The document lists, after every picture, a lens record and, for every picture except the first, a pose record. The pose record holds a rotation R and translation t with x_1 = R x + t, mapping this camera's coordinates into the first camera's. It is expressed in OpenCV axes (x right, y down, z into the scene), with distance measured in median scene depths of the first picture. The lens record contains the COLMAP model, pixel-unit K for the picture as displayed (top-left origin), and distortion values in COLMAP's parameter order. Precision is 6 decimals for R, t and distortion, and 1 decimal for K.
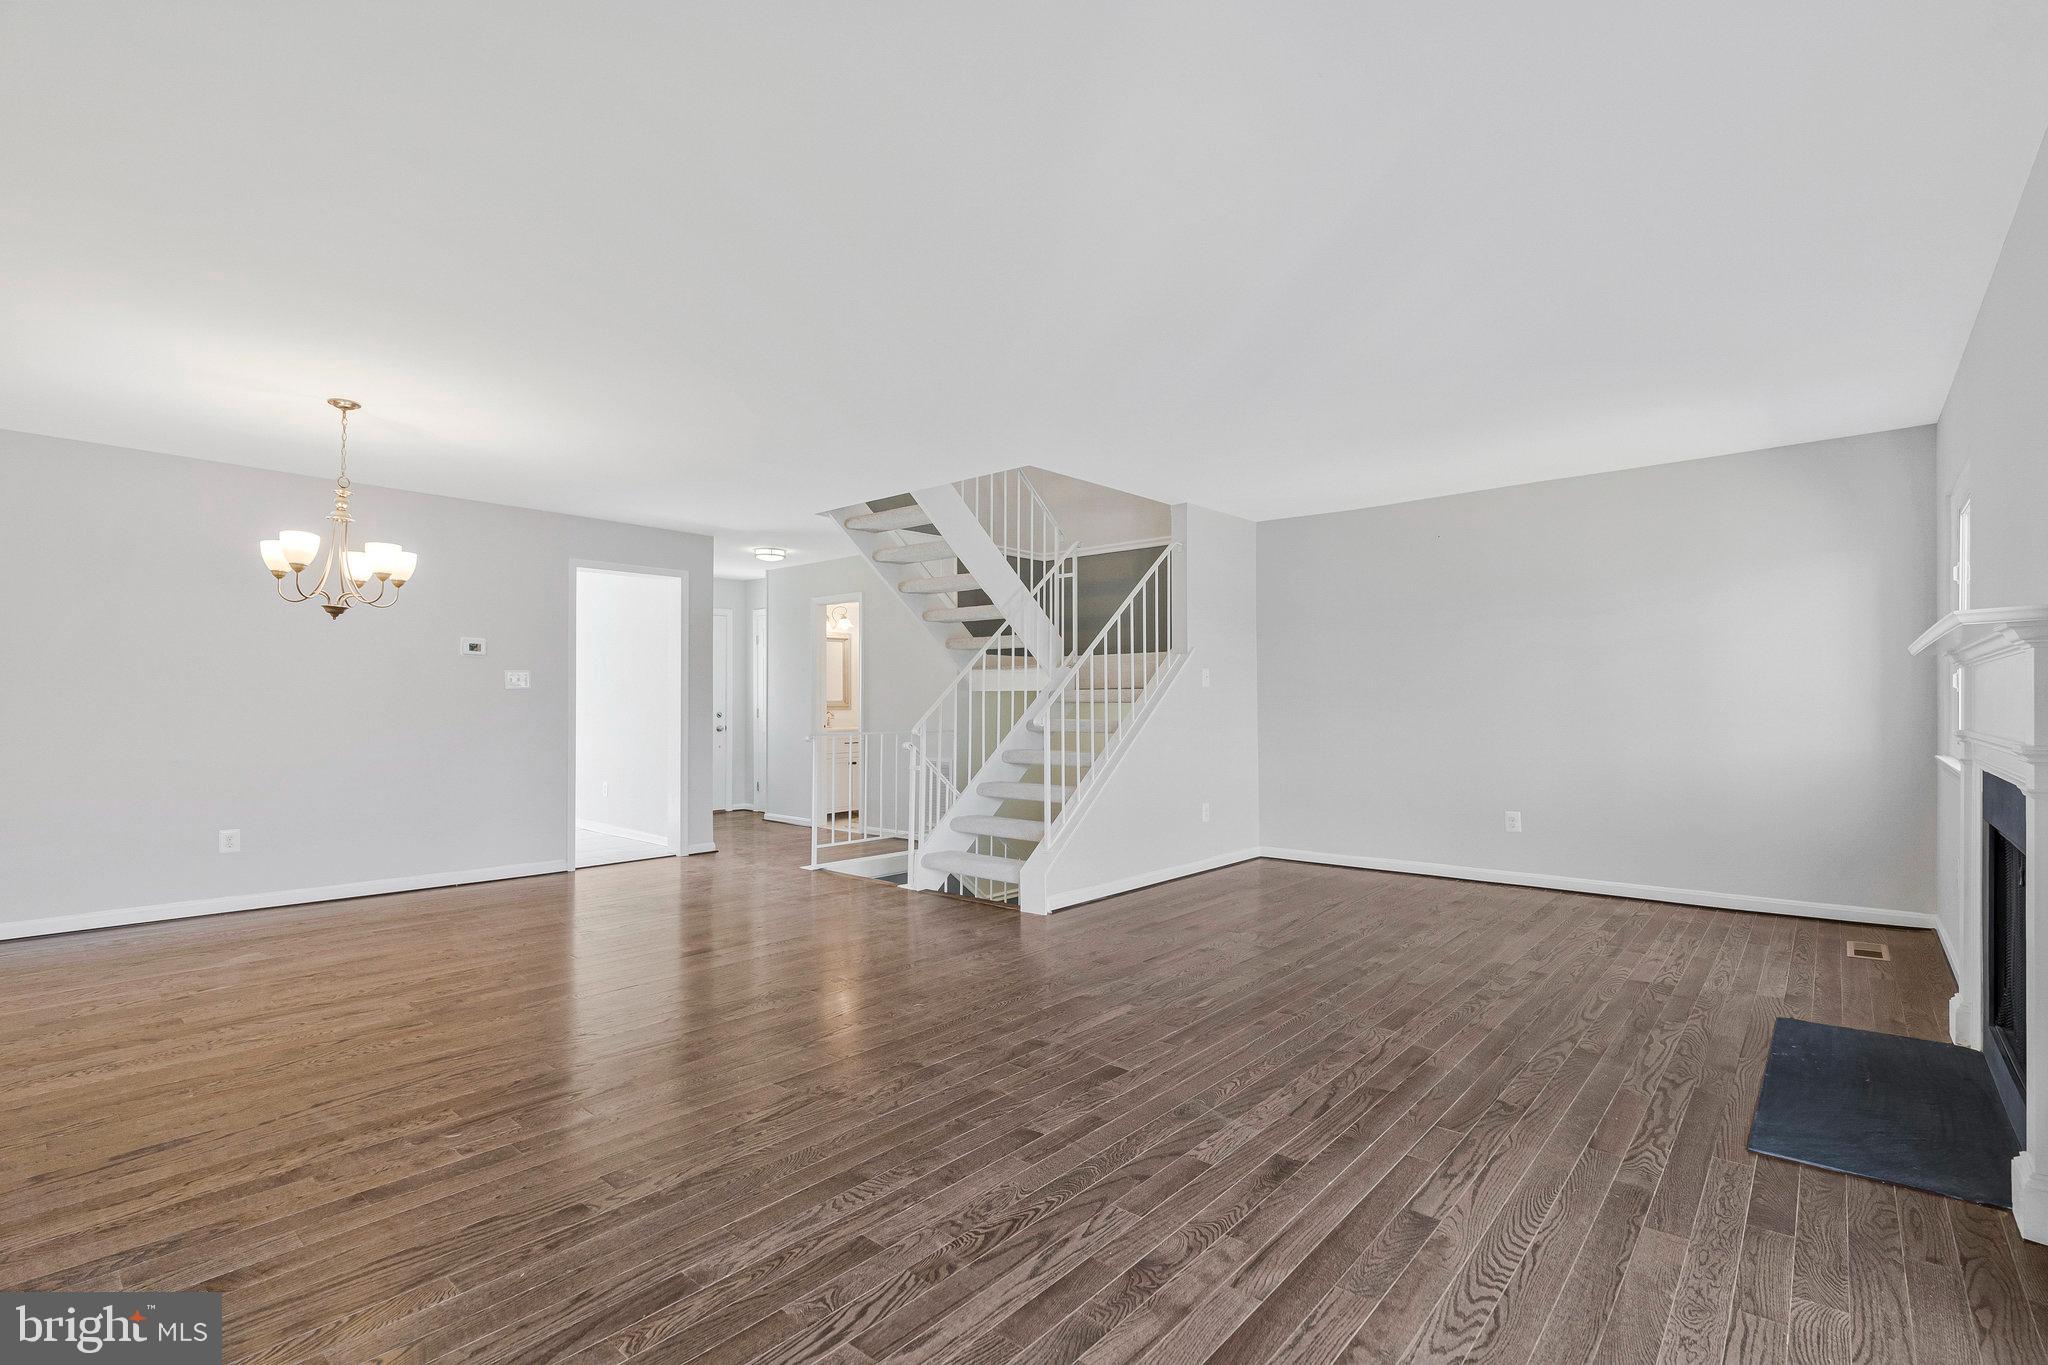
lens RADIAL K [[945.7, 0, 1011.9], [0, 945.7, 696.8], [0, 0, 1]] dist [-0.001926, 0.000364]
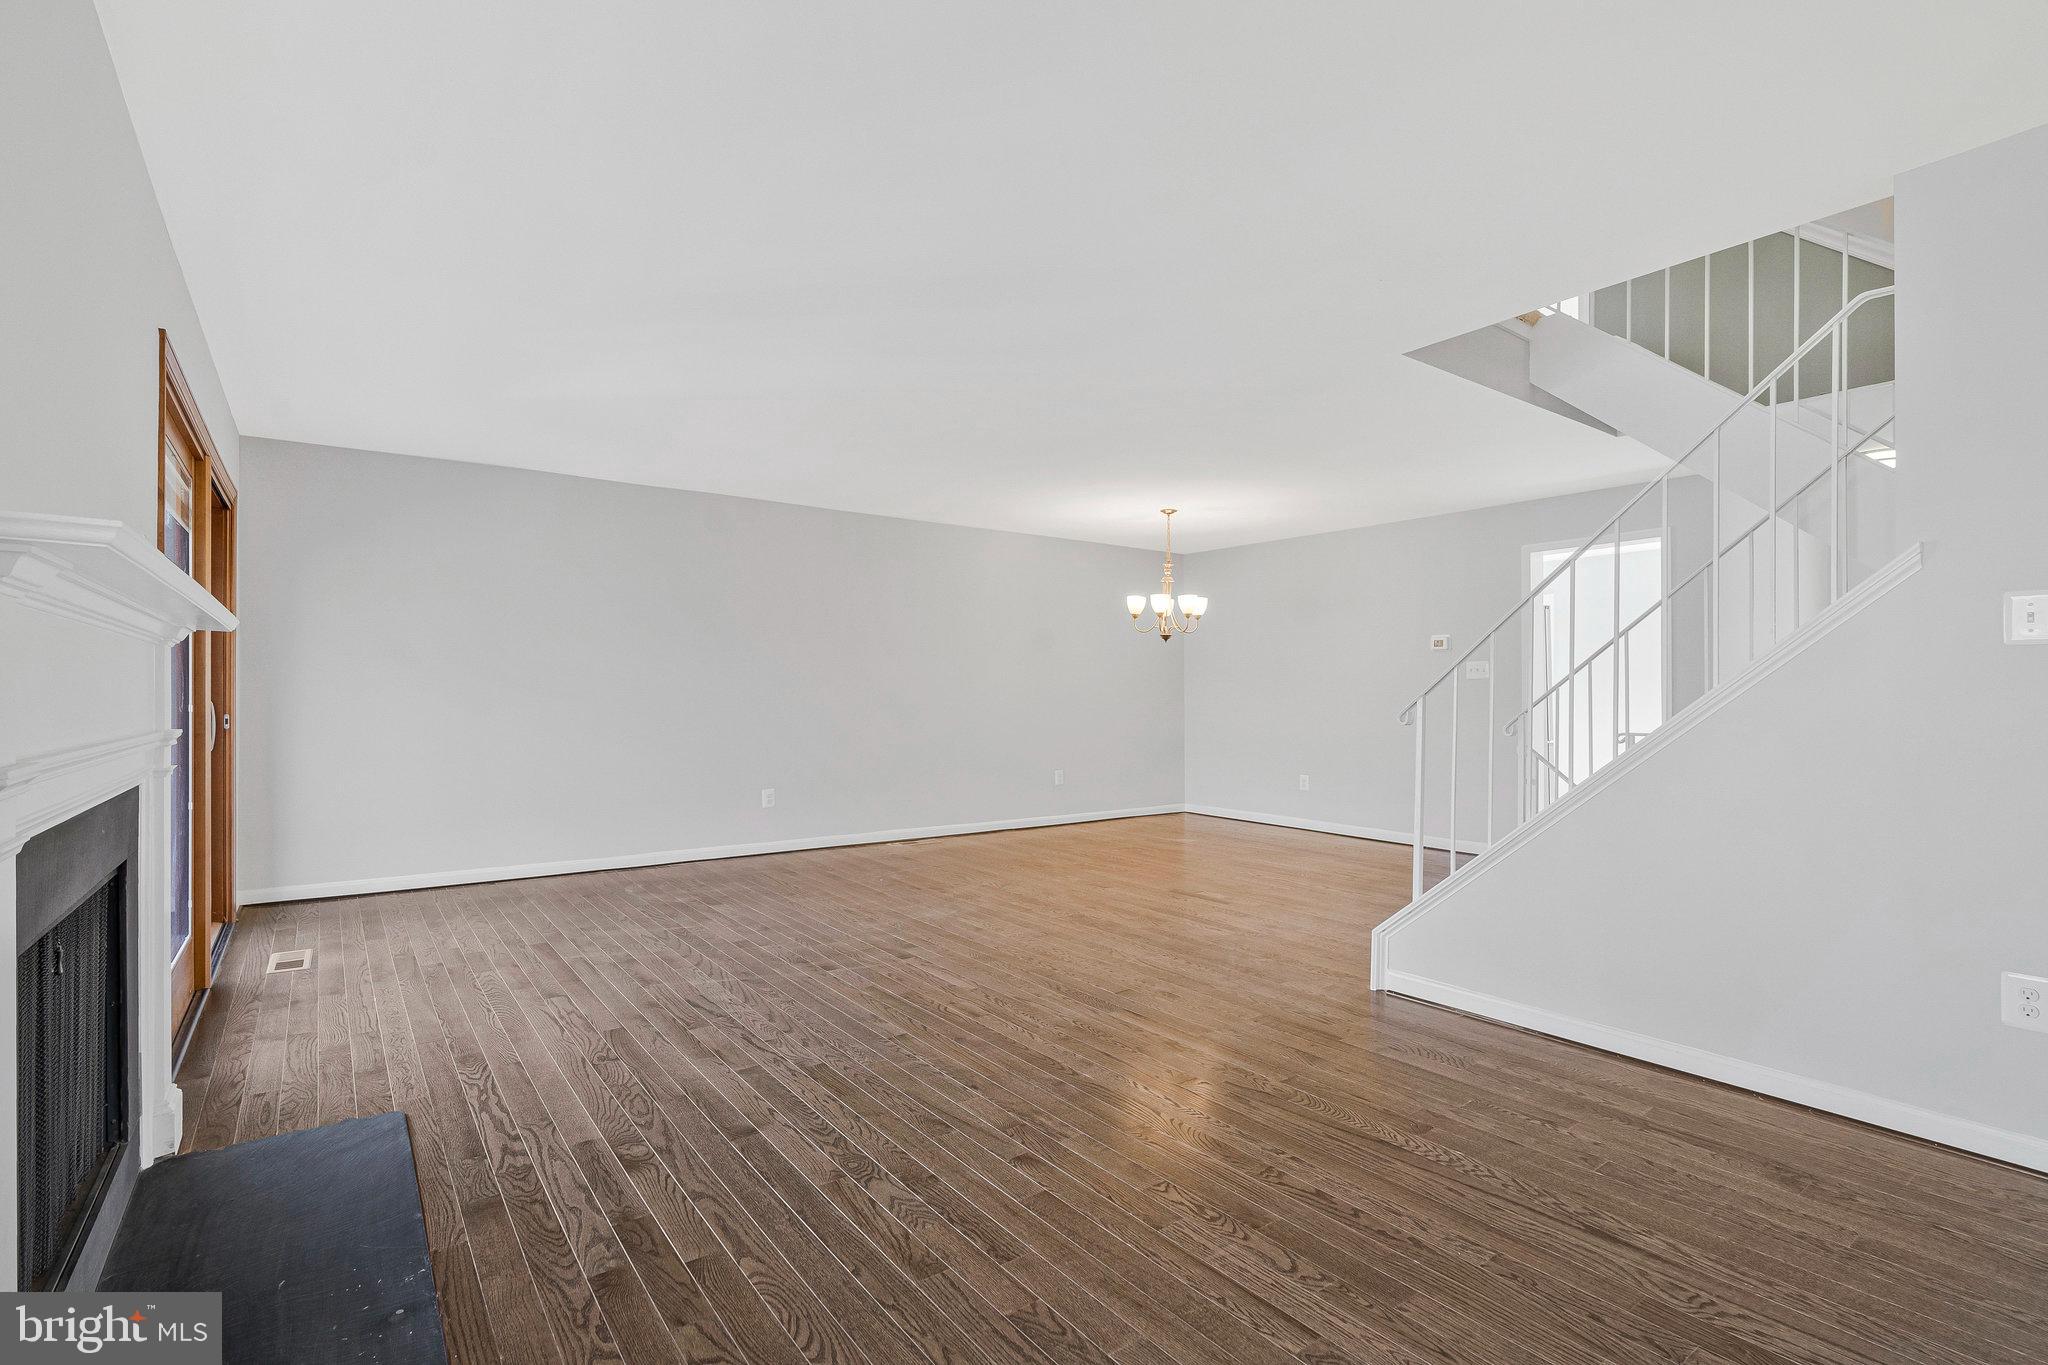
lens RADIAL K [[955.0, 0, 1033.5], [0, 955.0, 681.4], [0, 0, 1]] dist [-0.004791, 0.000533]
pose [[-0.211706, -0.012630, -0.977252, 0.679926], [0.010759, 0.999826, -0.015252, 0.006881], [0.977274, -0.013743, -0.211533, 0.777820]]
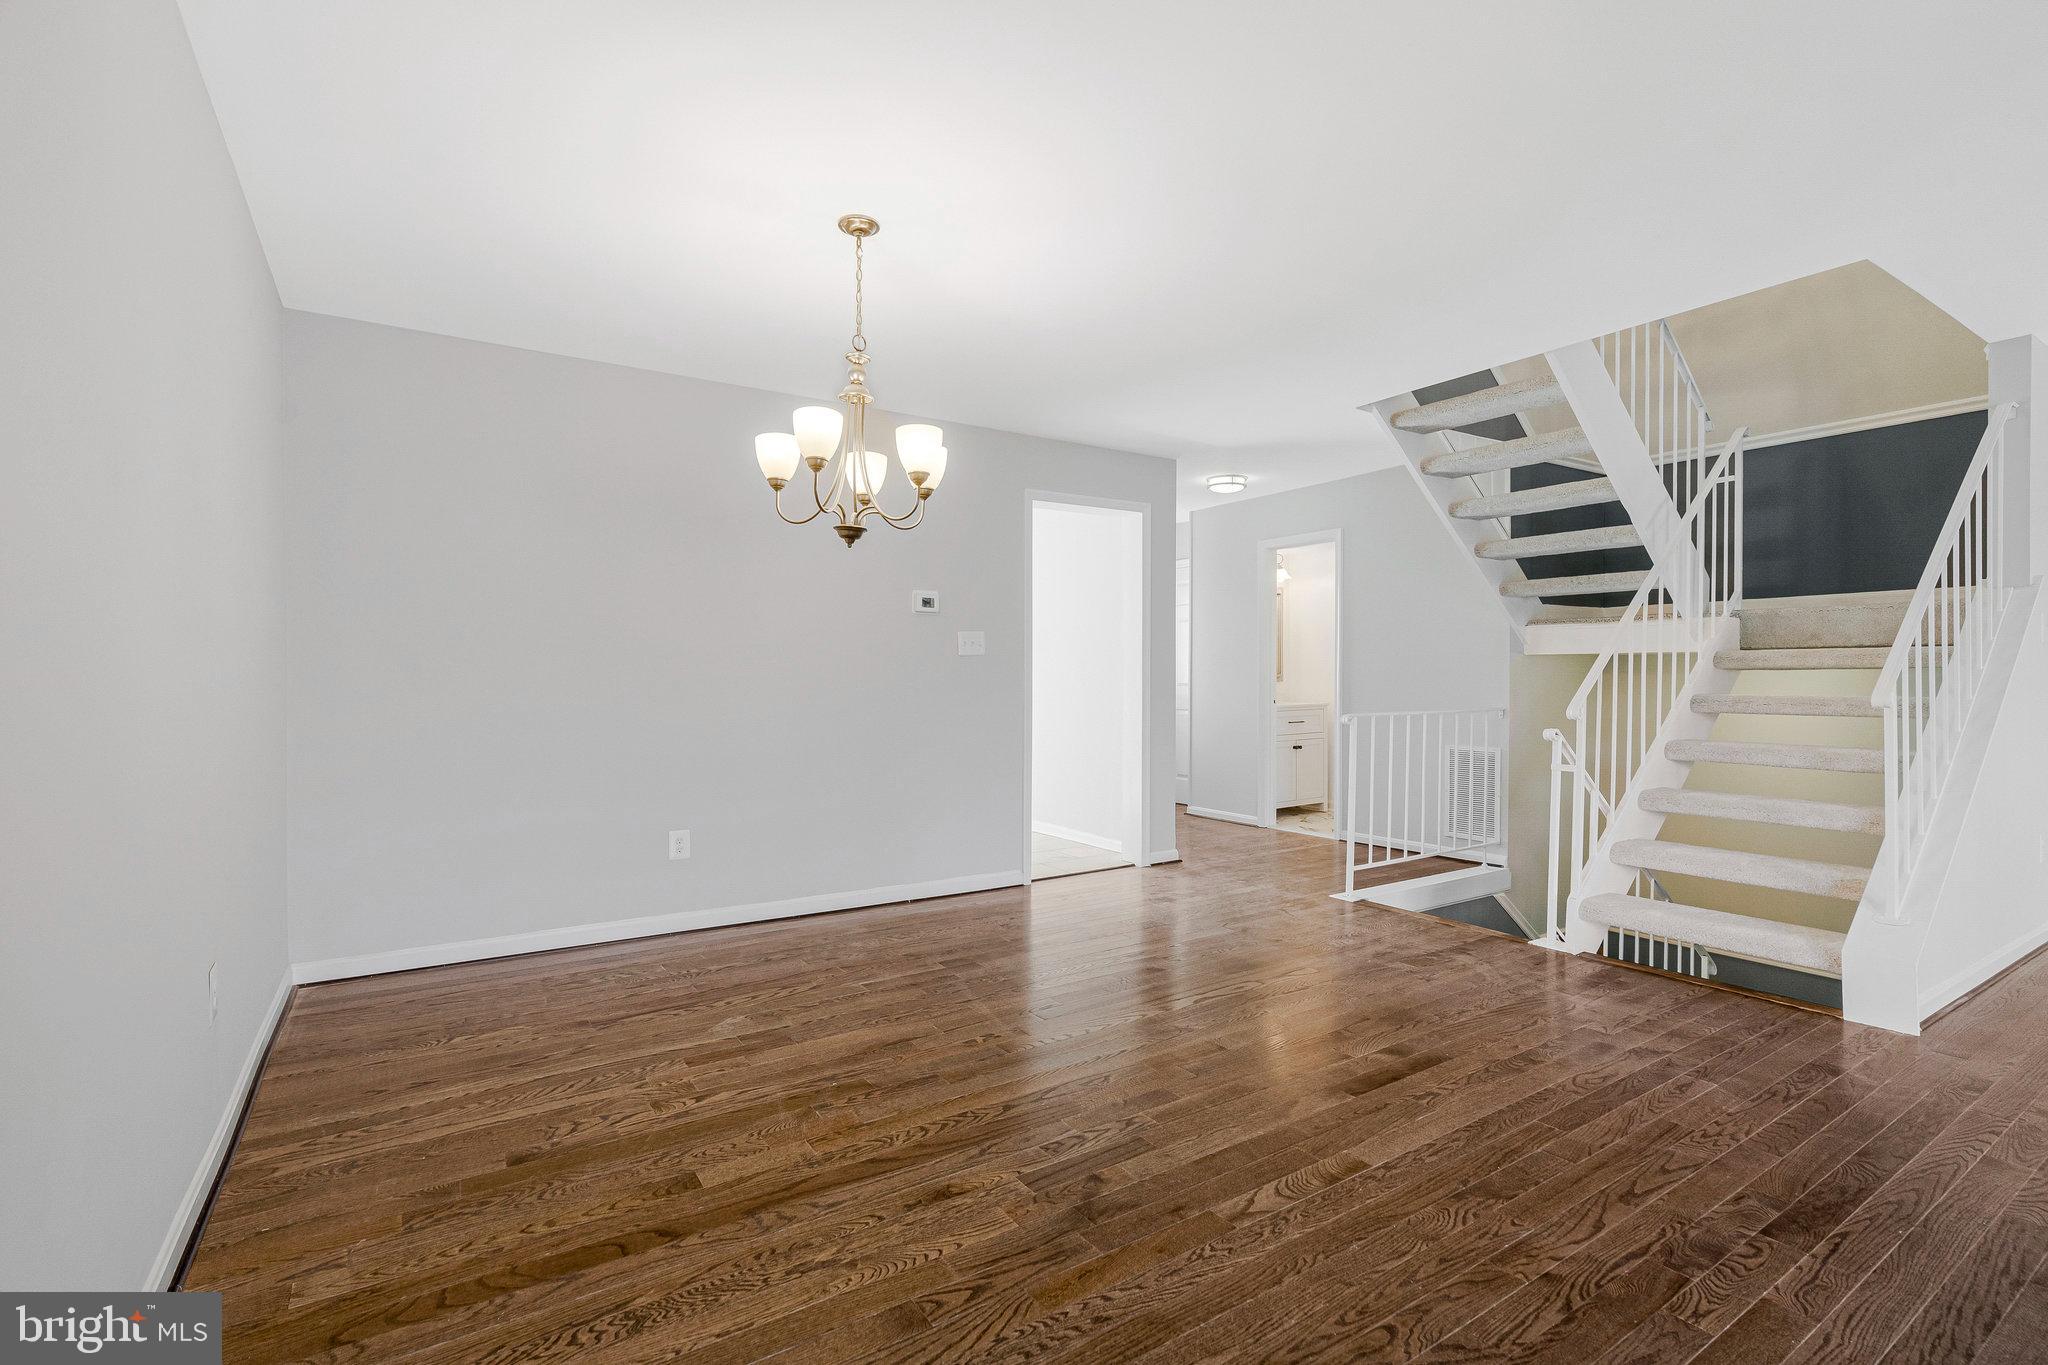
lens RADIAL K [[955.0, 0, 1033.5], [0, 955.0, 681.4], [0, 0, 1]] dist [-0.004791, 0.000533]
pose [[0.965385, -0.002010, -0.260820, -0.285835], [0.005771, 0.999890, 0.013656, 0.003586], [0.260764, -0.014688, 0.965291, 0.259991]]
